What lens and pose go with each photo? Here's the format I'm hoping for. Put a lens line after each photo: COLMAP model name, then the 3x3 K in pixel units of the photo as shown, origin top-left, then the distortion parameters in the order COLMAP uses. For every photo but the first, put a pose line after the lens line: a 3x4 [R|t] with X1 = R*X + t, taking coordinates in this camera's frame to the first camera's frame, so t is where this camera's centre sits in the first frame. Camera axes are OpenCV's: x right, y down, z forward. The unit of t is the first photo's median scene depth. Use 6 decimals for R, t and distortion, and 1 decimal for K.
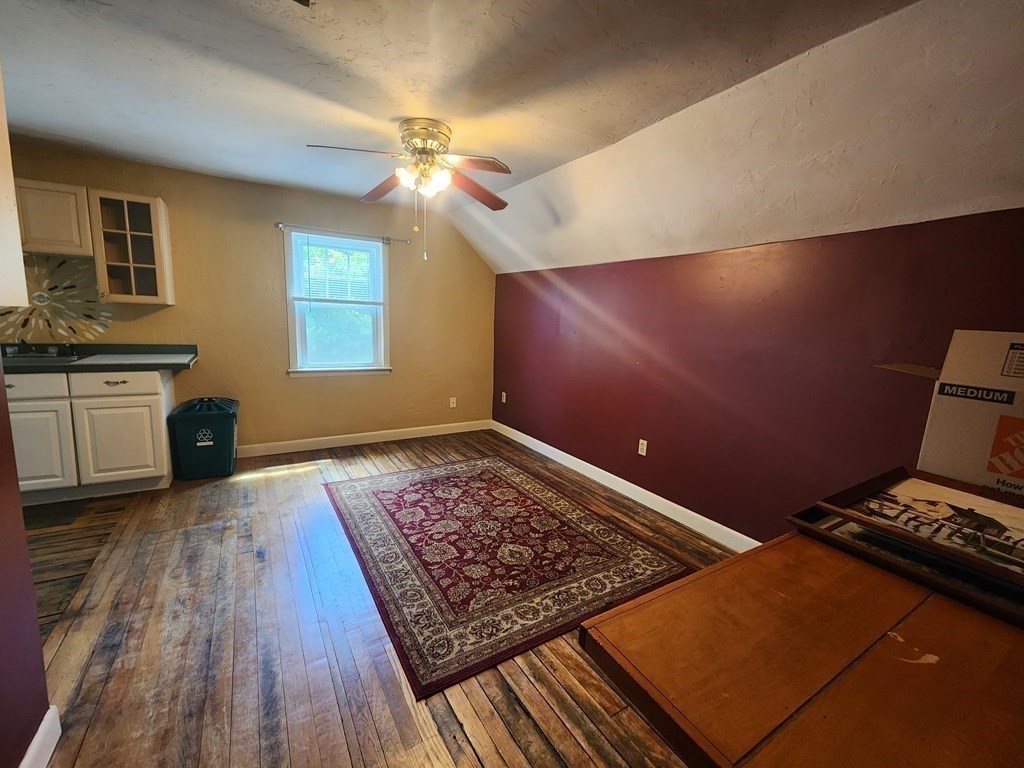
lens RADIAL K [[423.4, 0, 512.7], [0, 423.4, 379.7], [0, 0, 1]] dist [0.001260, -0.001810]
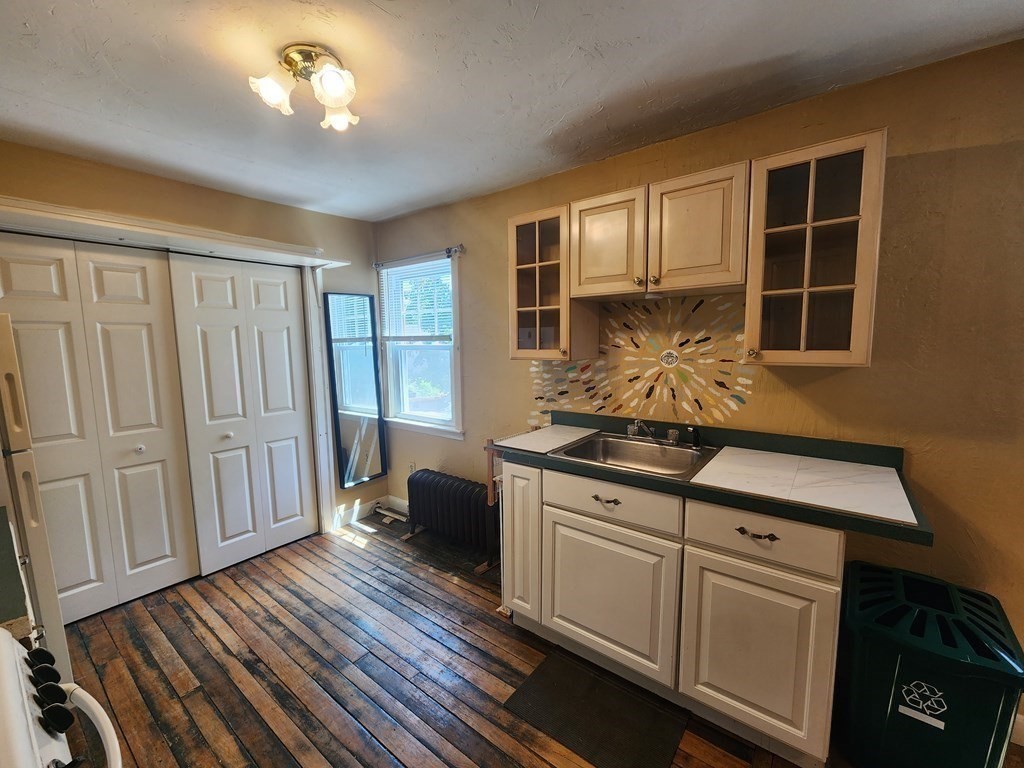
lens RADIAL K [[423.4, 0, 513.0], [0, 423.4, 387.4], [0, 0, 1]] dist [0.001260, -0.001810]
pose [[0.361743, 0.057873, -0.930480, -0.552917], [-0.113694, 0.993360, 0.017583, -0.126824], [0.925319, 0.099430, 0.365921, 0.507396]]
